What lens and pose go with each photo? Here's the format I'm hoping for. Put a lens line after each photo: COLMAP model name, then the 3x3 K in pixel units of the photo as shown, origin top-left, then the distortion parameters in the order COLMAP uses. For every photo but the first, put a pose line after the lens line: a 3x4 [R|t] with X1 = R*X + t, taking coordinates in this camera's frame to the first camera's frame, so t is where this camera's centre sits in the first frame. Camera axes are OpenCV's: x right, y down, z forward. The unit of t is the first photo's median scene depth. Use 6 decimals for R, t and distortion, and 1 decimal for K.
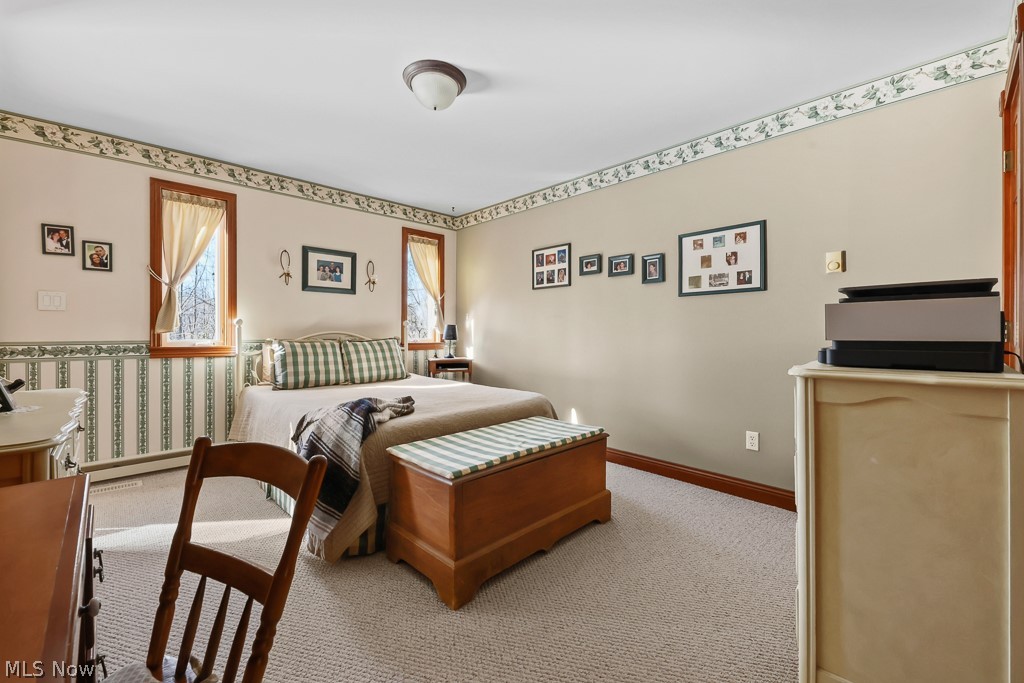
lens RADIAL K [[413.4, 0, 514.6], [0, 413.4, 340.6], [0, 0, 1]] dist [0.010260, -0.005483]
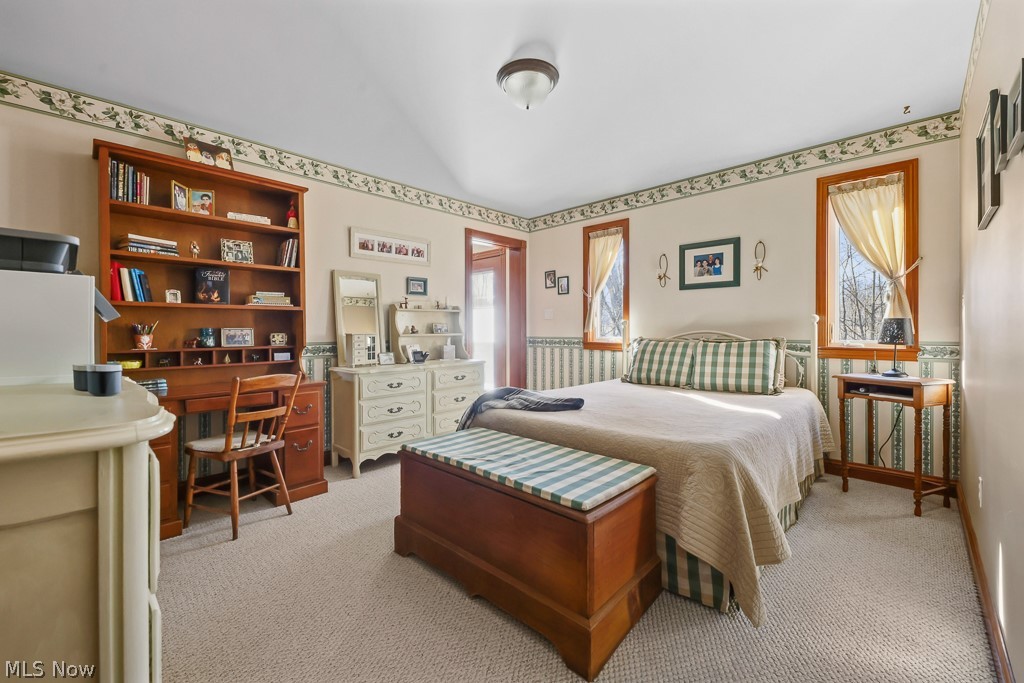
lens RADIAL K [[413.4, 0, 515.8], [0, 413.4, 331.2], [0, 0, 1]] dist [0.010260, -0.005483]
pose [[0.050116, 0.002407, -0.998740, 0.473486], [-0.015757, 0.999875, 0.001619, -0.016140], [0.998619, 0.015656, 0.050148, 0.555644]]
